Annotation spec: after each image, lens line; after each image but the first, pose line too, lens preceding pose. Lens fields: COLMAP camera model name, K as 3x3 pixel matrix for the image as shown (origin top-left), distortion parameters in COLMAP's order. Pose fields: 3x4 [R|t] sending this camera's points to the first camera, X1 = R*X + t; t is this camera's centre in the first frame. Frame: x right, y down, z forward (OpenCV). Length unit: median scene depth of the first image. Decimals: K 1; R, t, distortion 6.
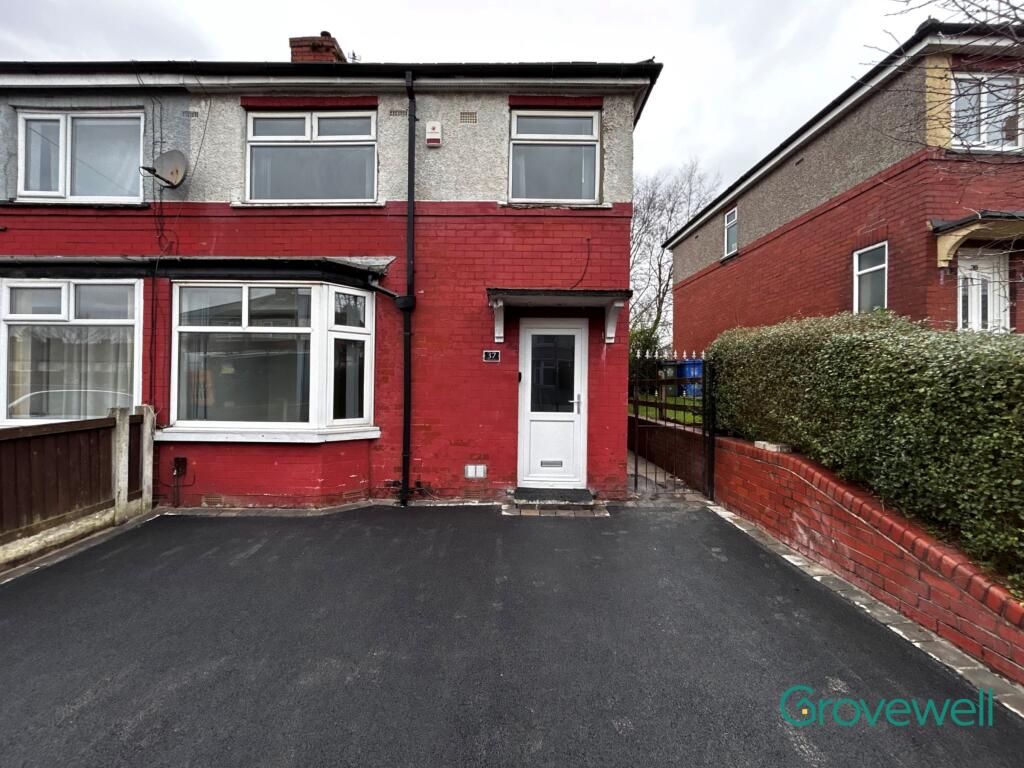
lens RADIAL K [[414.6, 0, 507.6], [0, 414.6, 383.4], [0, 0, 1]] dist [-0.000308, -0.000188]
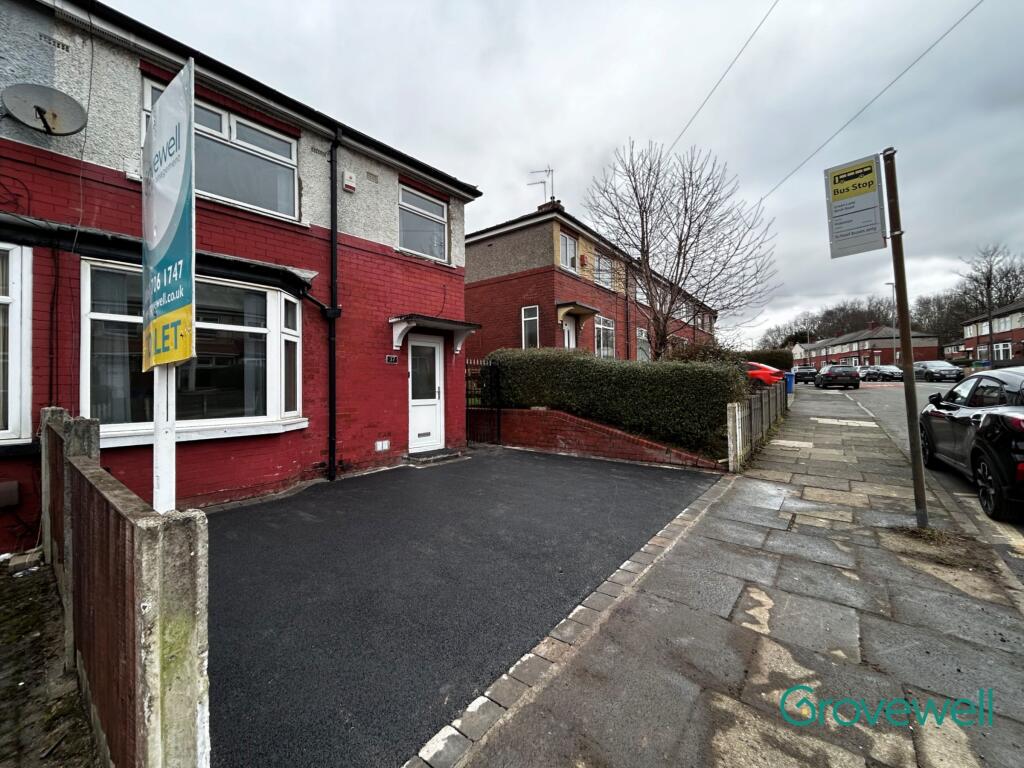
lens RADIAL K [[414.6, 0, 507.6], [0, 414.6, 383.4], [0, 0, 1]] dist [-0.000308, -0.000188]
pose [[0.645528, -0.012074, 0.763641, -0.831082], [0.017782, 0.999842, 0.000777, 0.018351], [-0.763529, 0.013077, 0.645641, -0.169490]]
